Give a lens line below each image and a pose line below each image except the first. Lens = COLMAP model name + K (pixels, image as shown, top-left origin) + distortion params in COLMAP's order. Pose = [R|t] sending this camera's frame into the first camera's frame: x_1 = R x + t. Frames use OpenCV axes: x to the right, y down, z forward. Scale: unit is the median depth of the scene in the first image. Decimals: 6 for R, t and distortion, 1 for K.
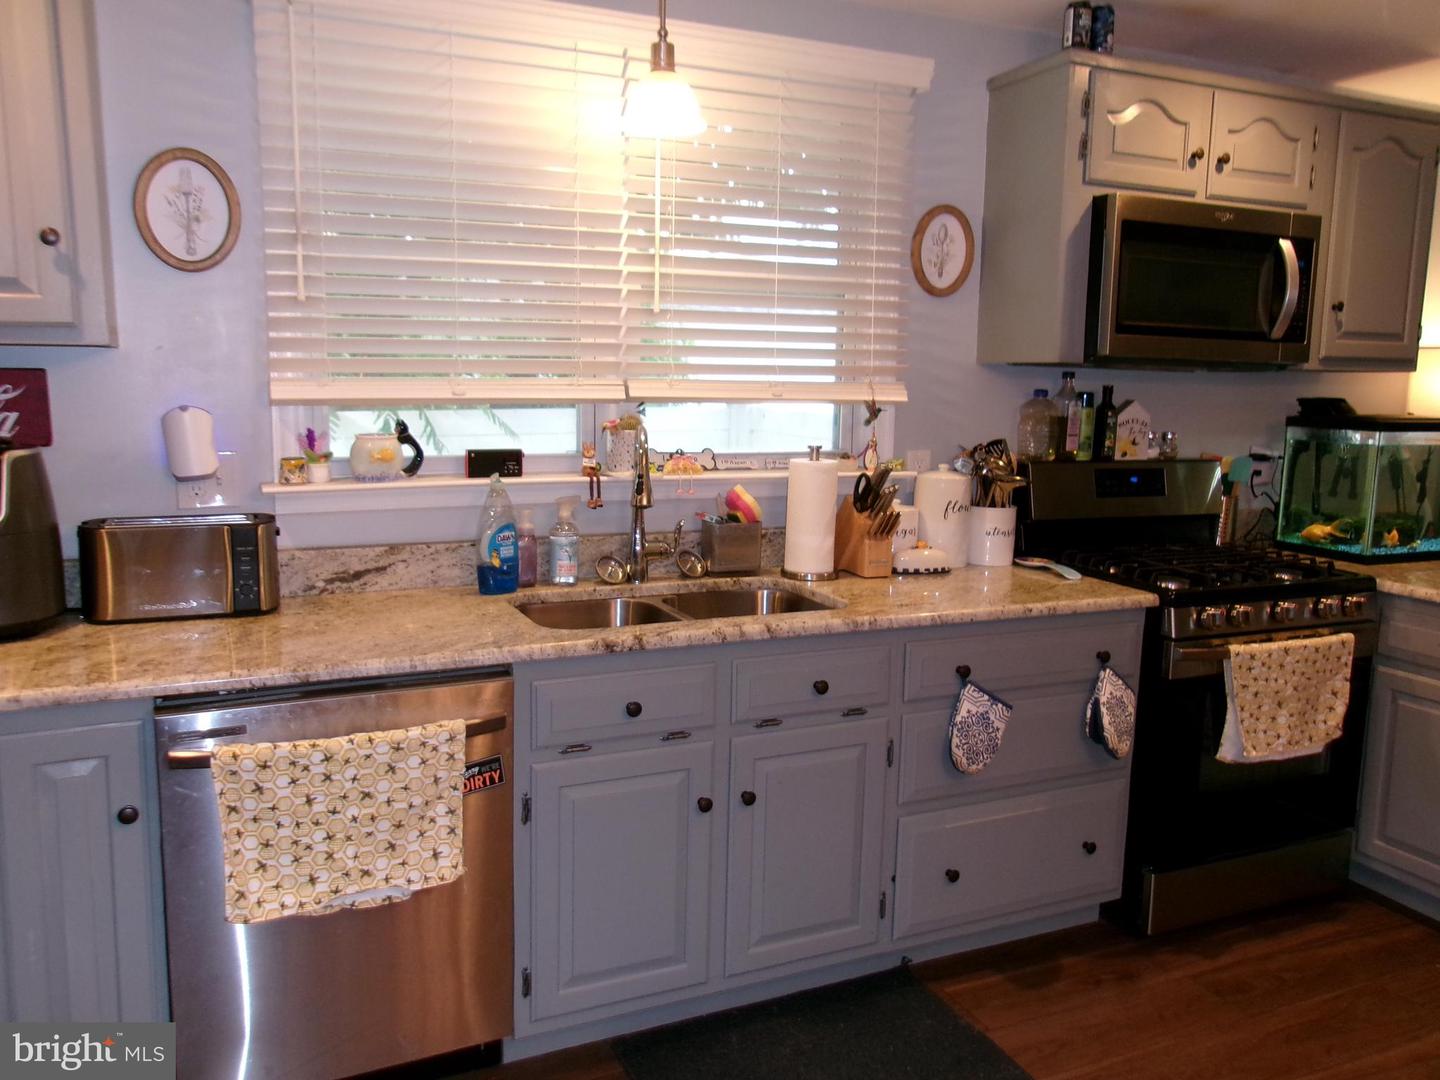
lens RADIAL K [[1134.3, 0, 715.1], [0, 1134.3, 519.9], [0, 0, 1]] dist [-0.034215, 0.066858]
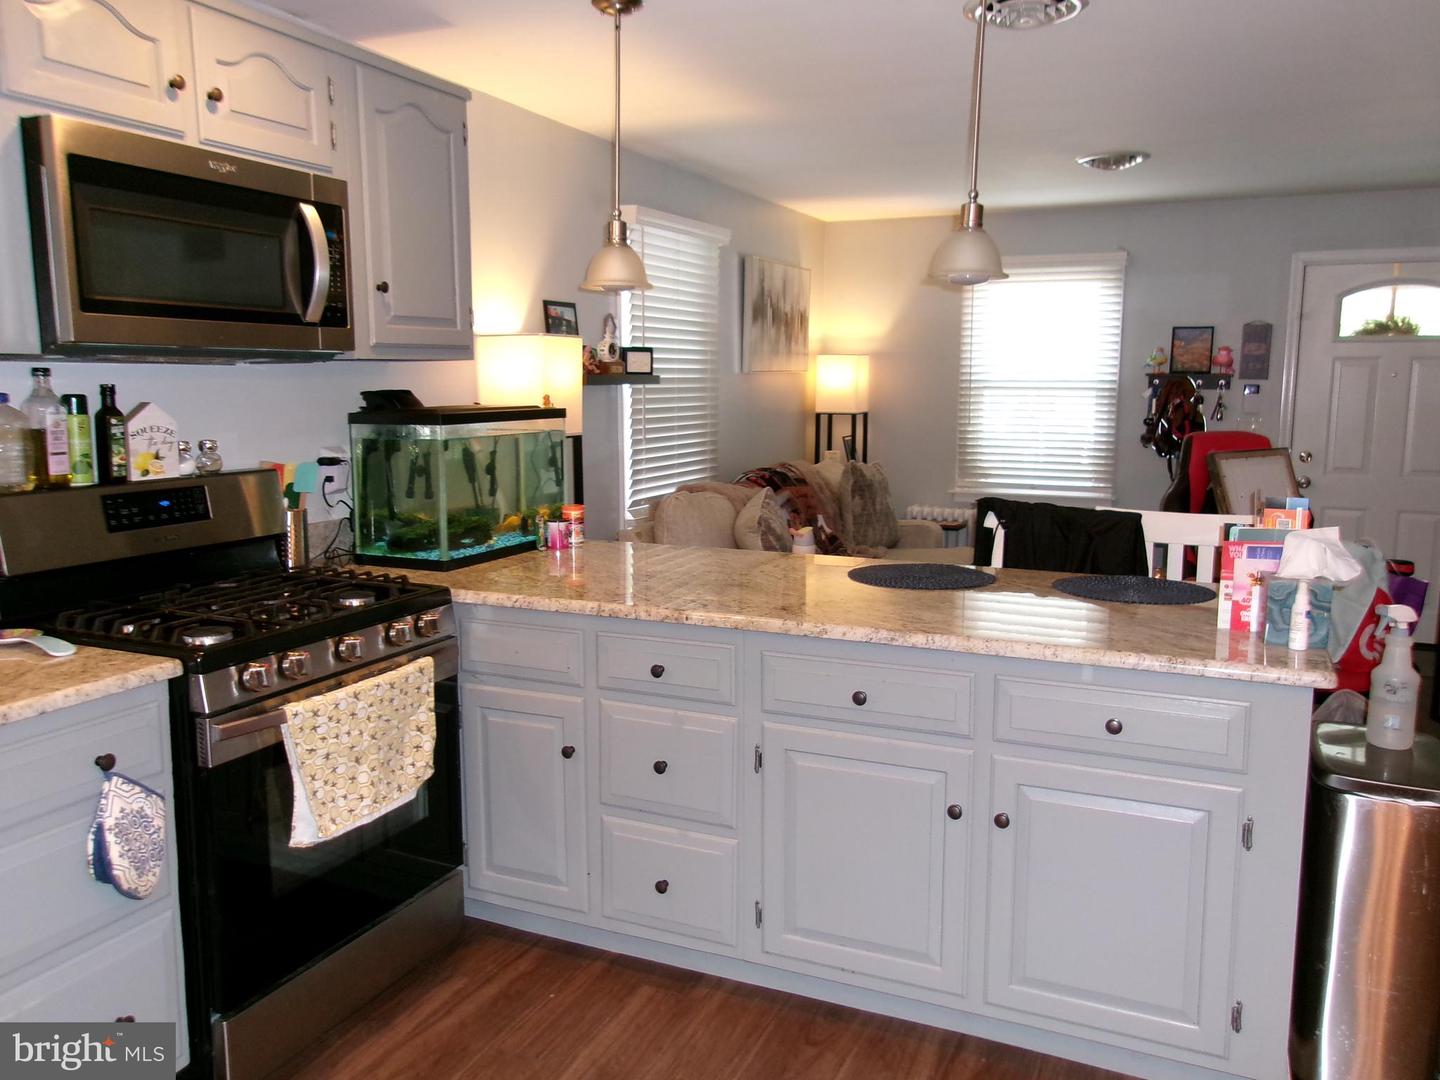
lens RADIAL K [[1134.3, 0, 715.1], [0, 1134.3, 519.9], [0, 0, 1]] dist [-0.034215, 0.066858]
pose [[0.754245, -0.109406, 0.647414, 0.168794], [0.109051, 0.993199, 0.040795, -0.016496], [-0.647474, 0.039832, 0.761046, 0.178601]]
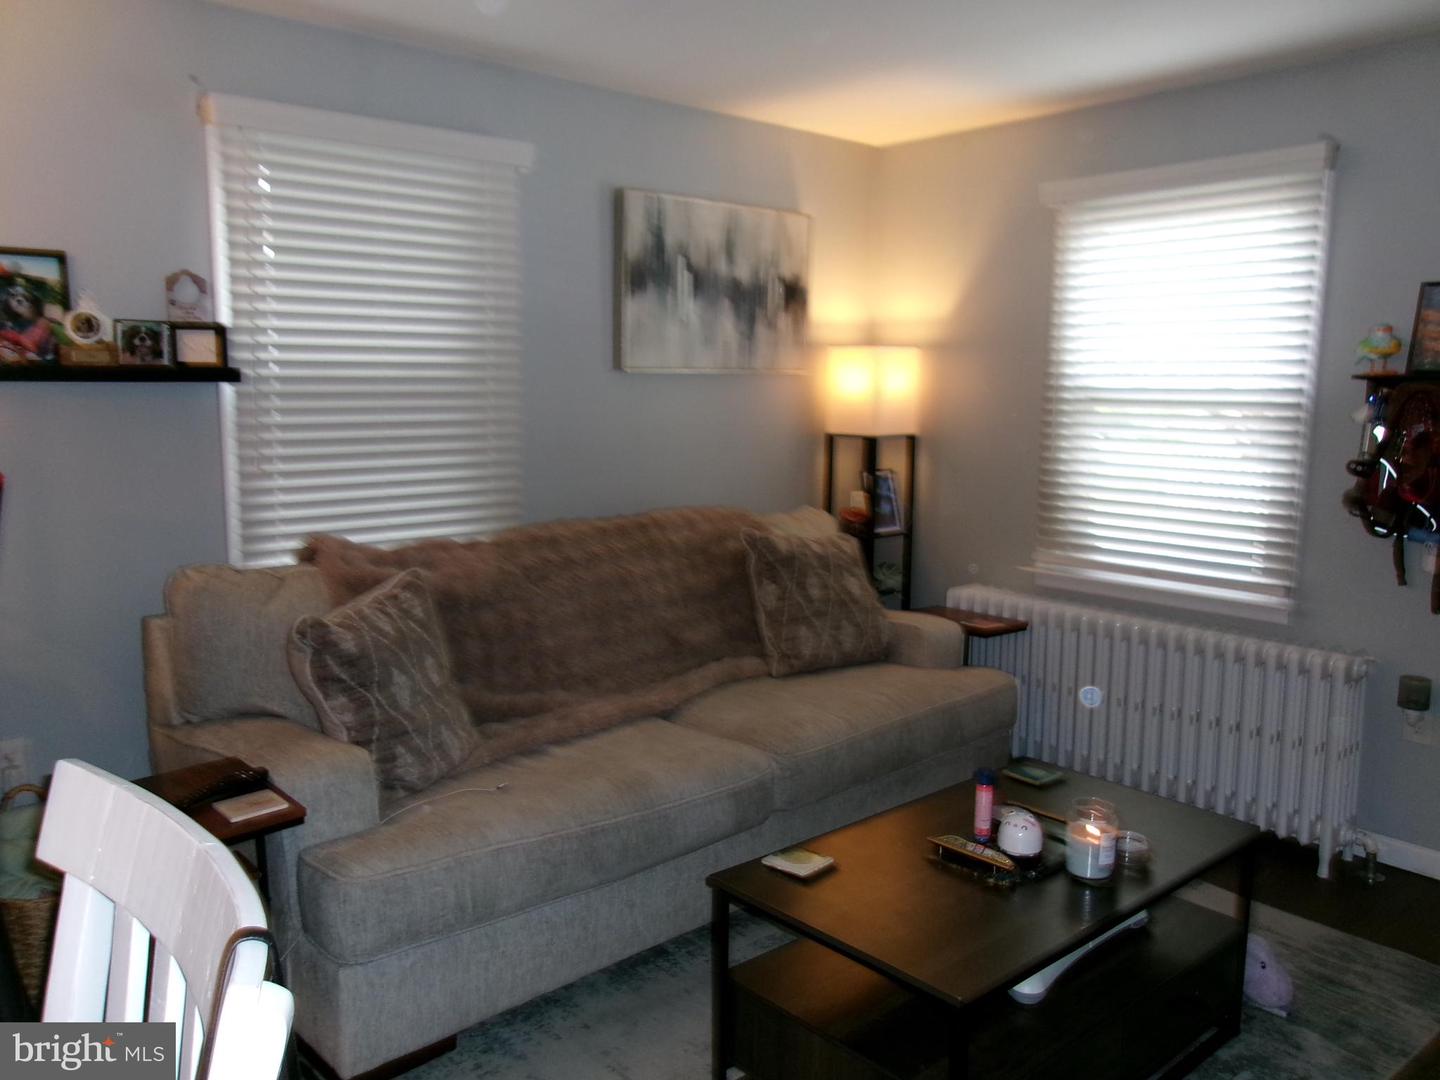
lens RADIAL K [[1134.3, 0, 715.1], [0, 1134.3, 519.9], [0, 0, 1]] dist [-0.034215, 0.066858]
pose [[0.958294, -0.053609, 0.280711, 0.933121], [0.056234, 0.998417, -0.001299, -0.011344], [-0.280197, 0.017030, 0.959792, 0.322873]]
